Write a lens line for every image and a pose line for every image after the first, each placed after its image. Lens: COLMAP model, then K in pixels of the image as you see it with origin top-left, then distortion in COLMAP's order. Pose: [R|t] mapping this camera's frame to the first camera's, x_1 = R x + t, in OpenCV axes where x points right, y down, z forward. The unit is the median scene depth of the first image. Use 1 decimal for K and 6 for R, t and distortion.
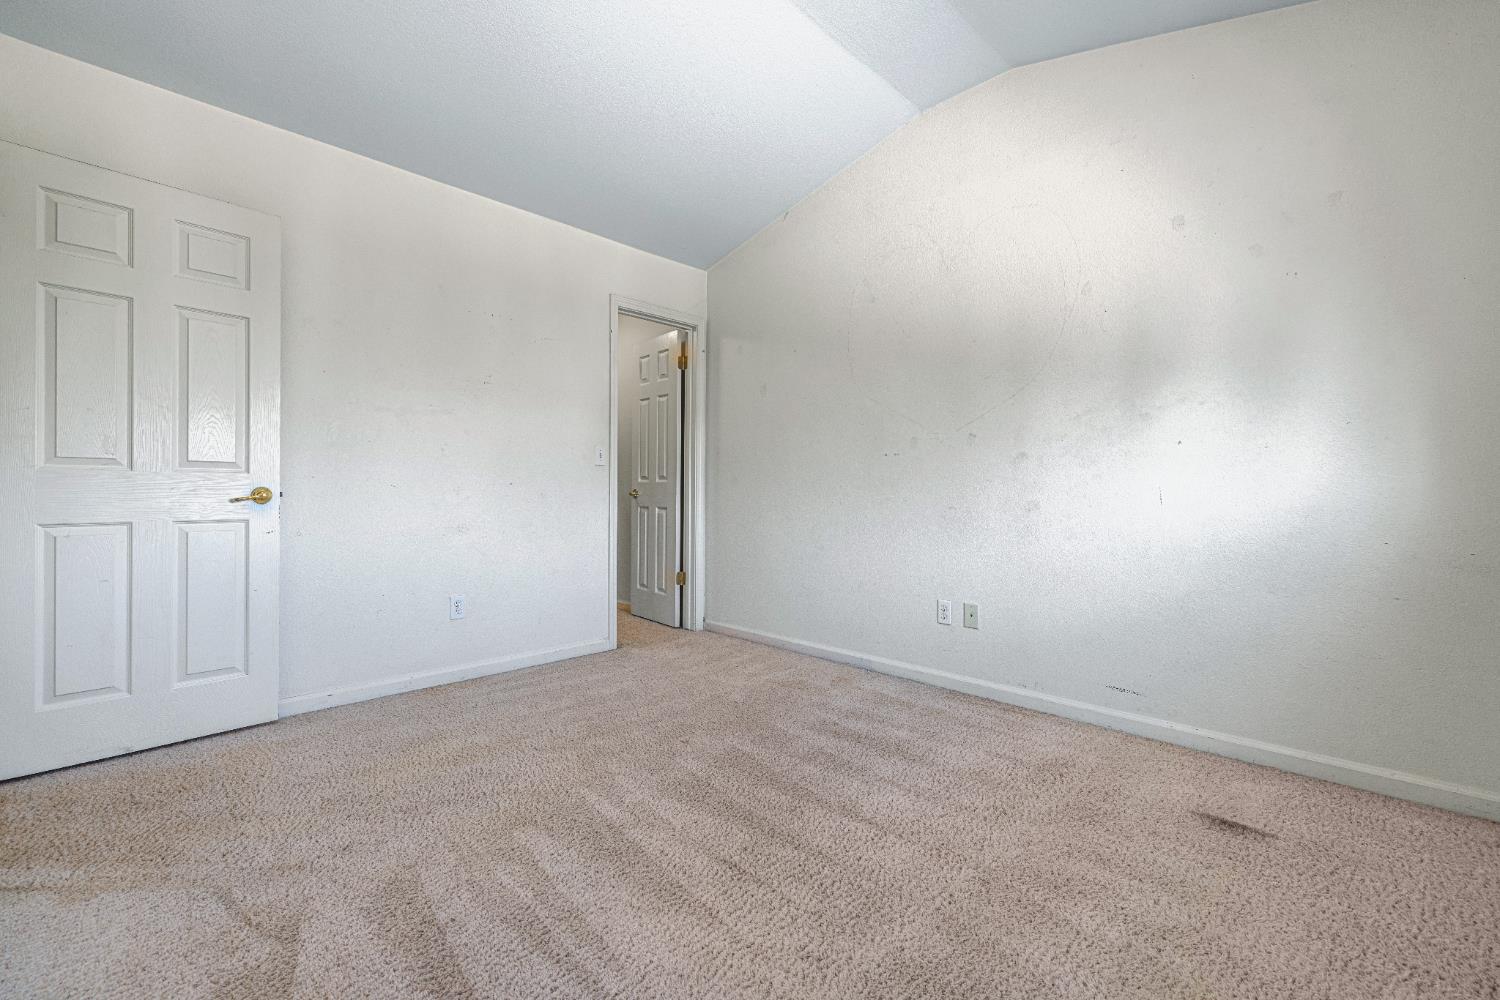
lens RADIAL K [[628.9, 0, 750.6], [0, 628.9, 494.2], [0, 0, 1]] dist [-0.000284, -0.000146]
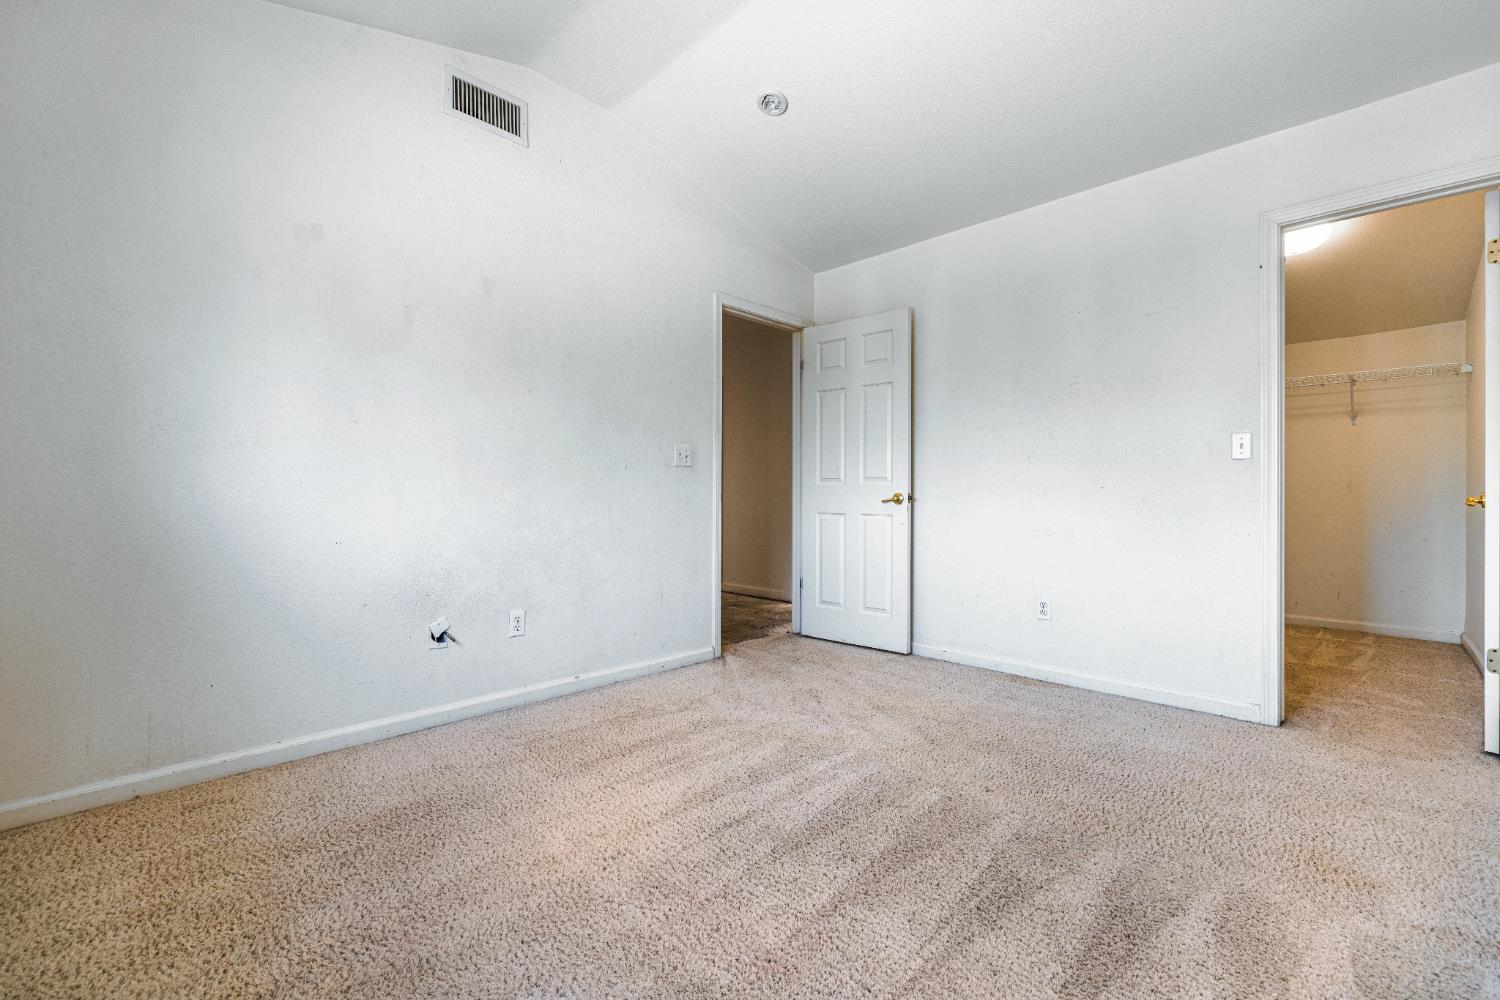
lens RADIAL K [[628.9, 0, 750.6], [0, 628.9, 494.2], [0, 0, 1]] dist [-0.000284, -0.000146]
pose [[0.003467, -0.006508, -0.999973, 0.890134], [-0.006186, 0.999960, -0.006529, 0.004246], [0.999975, 0.006208, 0.003427, 0.811063]]
